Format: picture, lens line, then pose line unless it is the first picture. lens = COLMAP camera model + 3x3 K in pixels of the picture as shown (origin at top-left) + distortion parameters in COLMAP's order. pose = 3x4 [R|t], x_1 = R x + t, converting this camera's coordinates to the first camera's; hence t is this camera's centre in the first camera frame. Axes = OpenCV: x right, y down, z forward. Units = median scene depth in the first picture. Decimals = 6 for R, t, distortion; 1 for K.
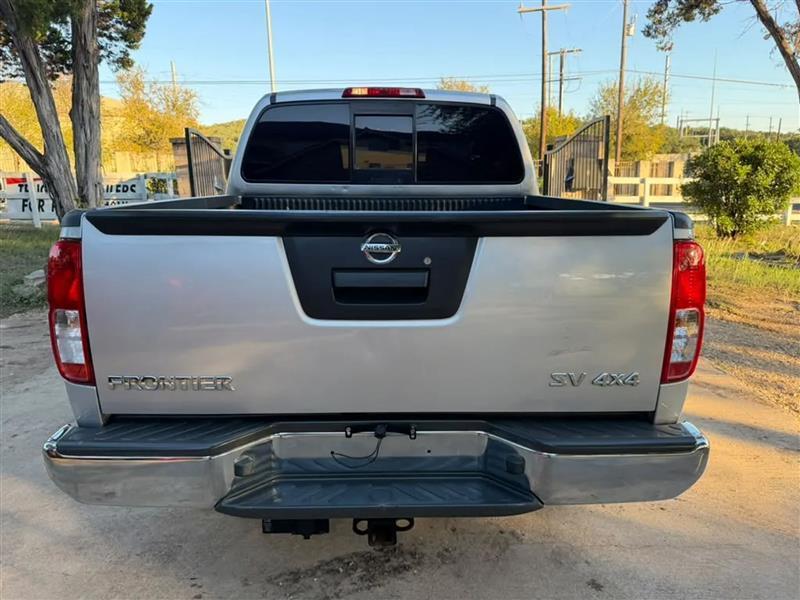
lens RADIAL K [[565.6, 0, 399.8], [0, 565.6, 300.8], [0, 0, 1]] dist [0.017322, -0.027687]
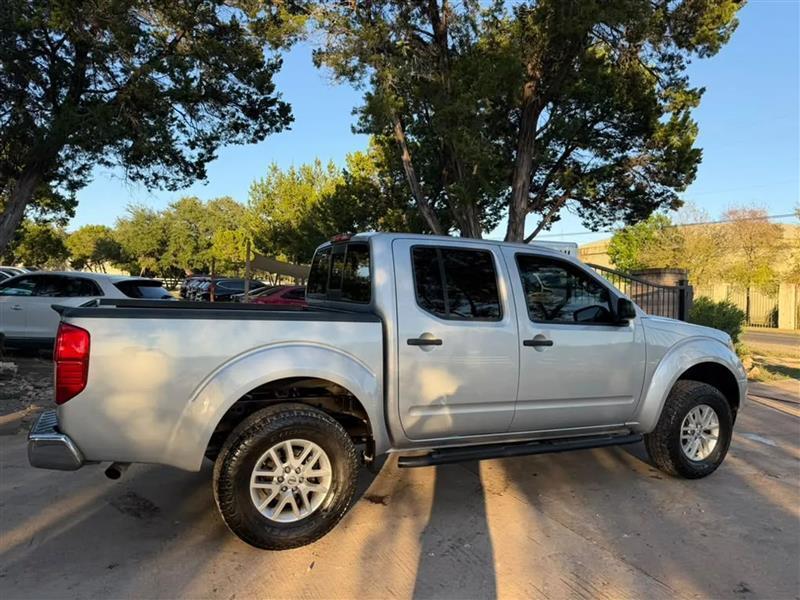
lens RADIAL K [[564.5, 0, 397.2], [0, 564.5, 301.9], [0, 0, 1]] dist [0.011057, -0.028130]
pose [[0.391305, 0.026280, -0.919886, 0.309342], [-0.232318, 0.970037, -0.071112, -0.036287], [0.890454, 0.241532, 0.385686, 0.149450]]
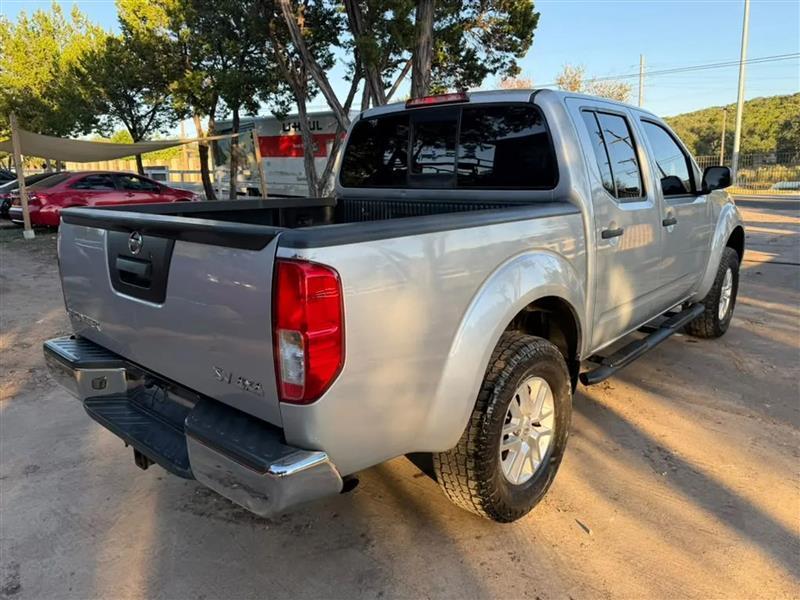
lens RADIAL K [[565.6, 0, 406.0], [0, 565.6, 302.5], [0, 0, 1]] dist [0.017322, -0.027687]
pose [[0.737136, 0.140828, -0.660907, 0.156593], [-0.132156, 0.989200, 0.063383, -0.014885], [0.662695, 0.040621, 0.747787, 0.050493]]
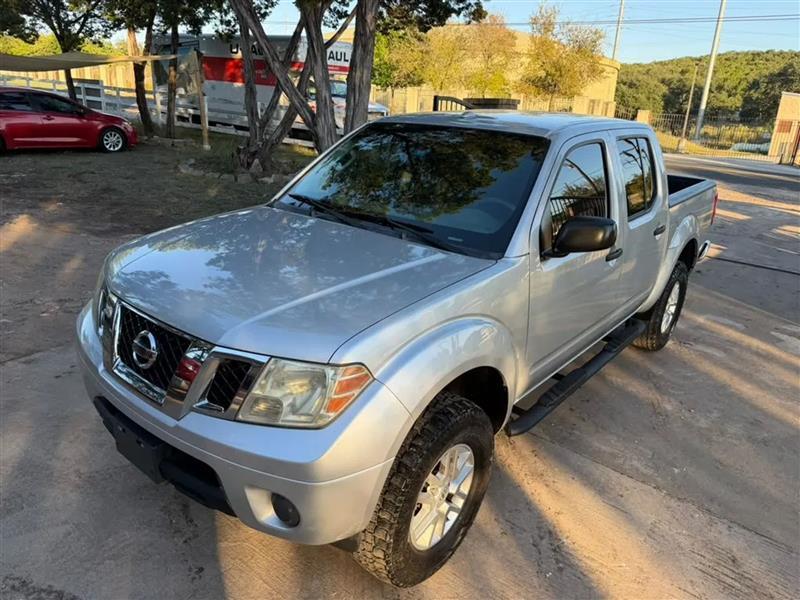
lens RADIAL K [[565.6, 0, 402.8], [0, 565.6, 301.9], [0, 0, 1]] dist [0.017322, -0.027687]
pose [[0.767710, 0.264089, -0.583848, 0.145899], [-0.203914, 0.964446, 0.168114, -0.063065], [0.607487, -0.010008, 0.794267, 0.096247]]
